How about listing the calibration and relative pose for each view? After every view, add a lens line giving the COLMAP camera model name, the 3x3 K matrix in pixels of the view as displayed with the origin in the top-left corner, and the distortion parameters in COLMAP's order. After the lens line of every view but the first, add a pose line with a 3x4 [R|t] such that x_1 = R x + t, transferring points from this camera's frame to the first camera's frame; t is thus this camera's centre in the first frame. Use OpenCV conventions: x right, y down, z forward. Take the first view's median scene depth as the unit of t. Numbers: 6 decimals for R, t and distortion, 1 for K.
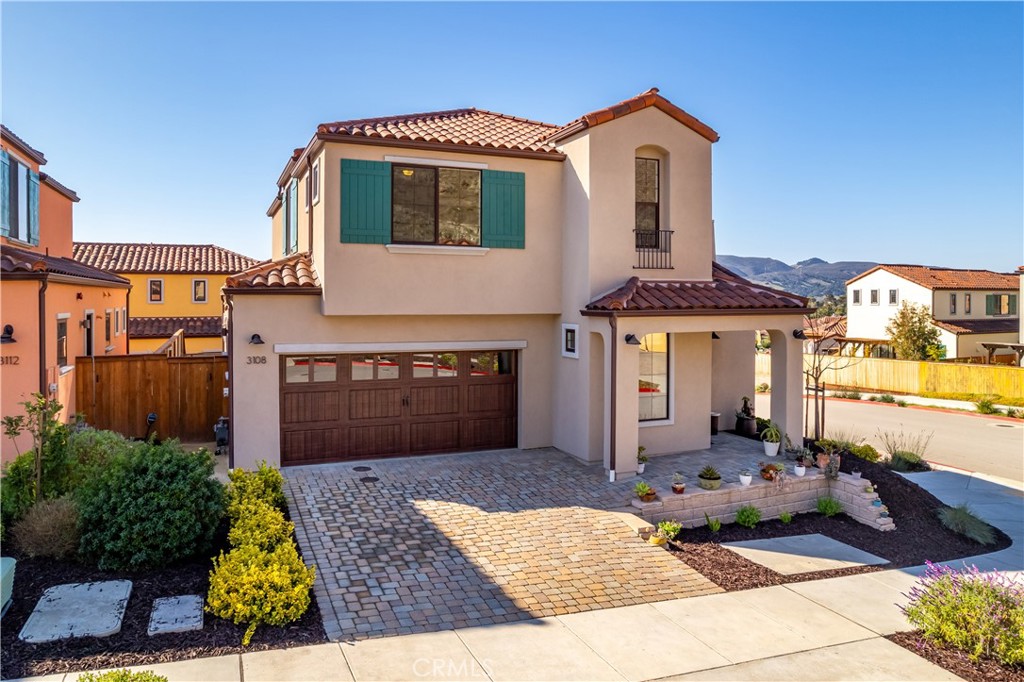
lens RADIAL K [[708.8, 0, 509.5], [0, 708.8, 303.1], [0, 0, 1]] dist [-0.080213, 0.075369]
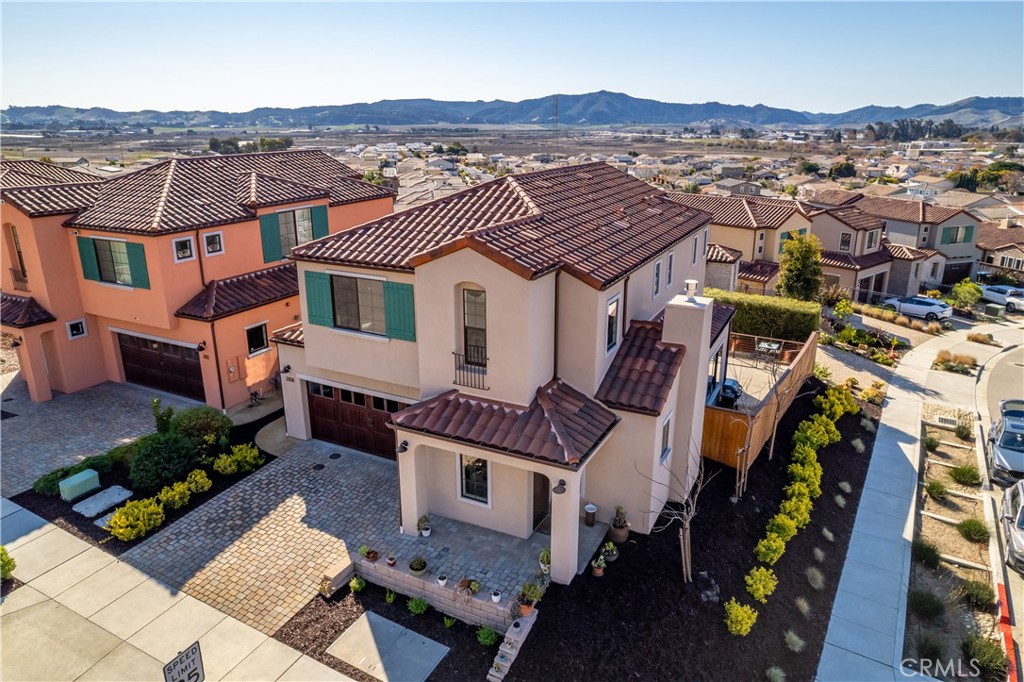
lens RADIAL K [[674.6, 0, 509.2], [0, 674.6, 336.0], [0, 0, 1]] dist [-0.076534, 0.066903]
pose [[0.642310, 0.232901, -0.730202, 1.131836], [-0.005035, 0.953974, 0.299846, -0.503460], [0.766428, -0.188918, 0.613920, 0.417187]]
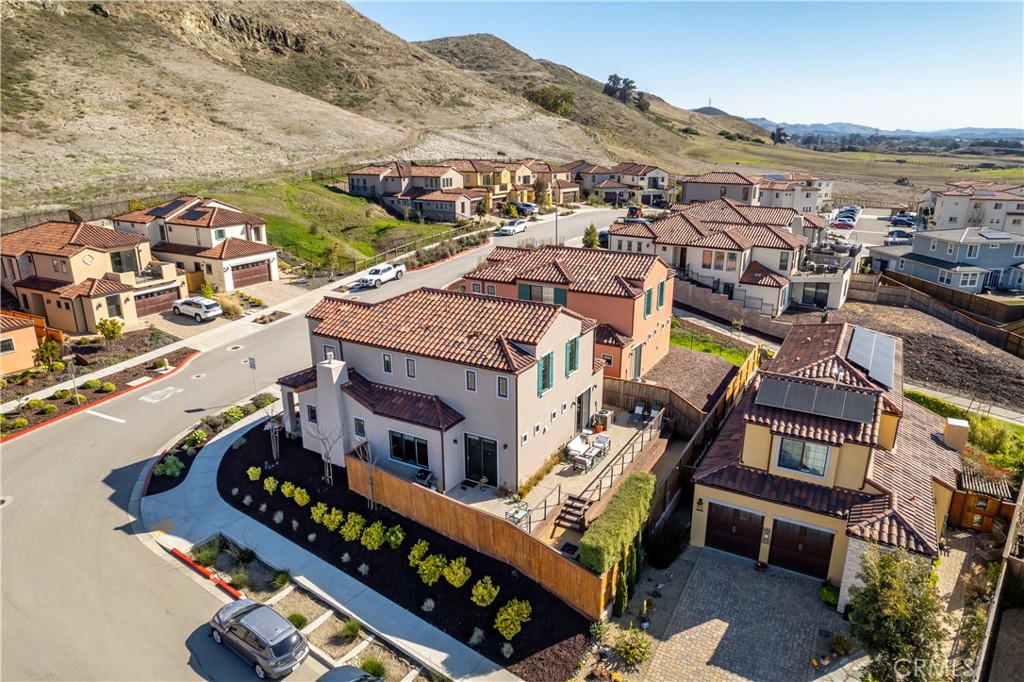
lens RADIAL K [[653.1, 0, 513.6], [0, 653.1, 344.4], [0, 0, 1]] dist [-0.071476, 0.063648]
pose [[-0.798162, 0.184443, -0.573514, 1.237625], [-0.002821, 0.950826, 0.309713, -1.017312], [0.602436, 0.248819, -0.758393, 3.804589]]
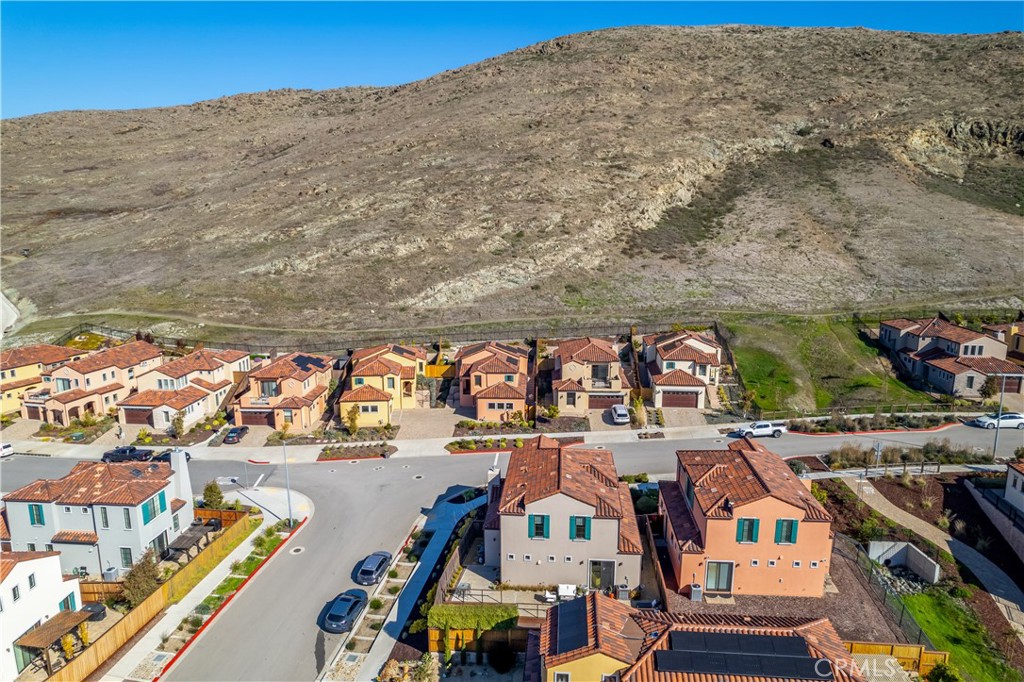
lens RADIAL K [[653.1, 0, 513.6], [0, 653.1, 344.4], [0, 0, 1]] dist [-0.071476, 0.063648]
pose [[-0.882551, -0.091982, 0.461132, -1.723341], [0.007080, 0.977970, 0.208626, -1.963717], [-0.470164, 0.187388, -0.862457, 5.142903]]
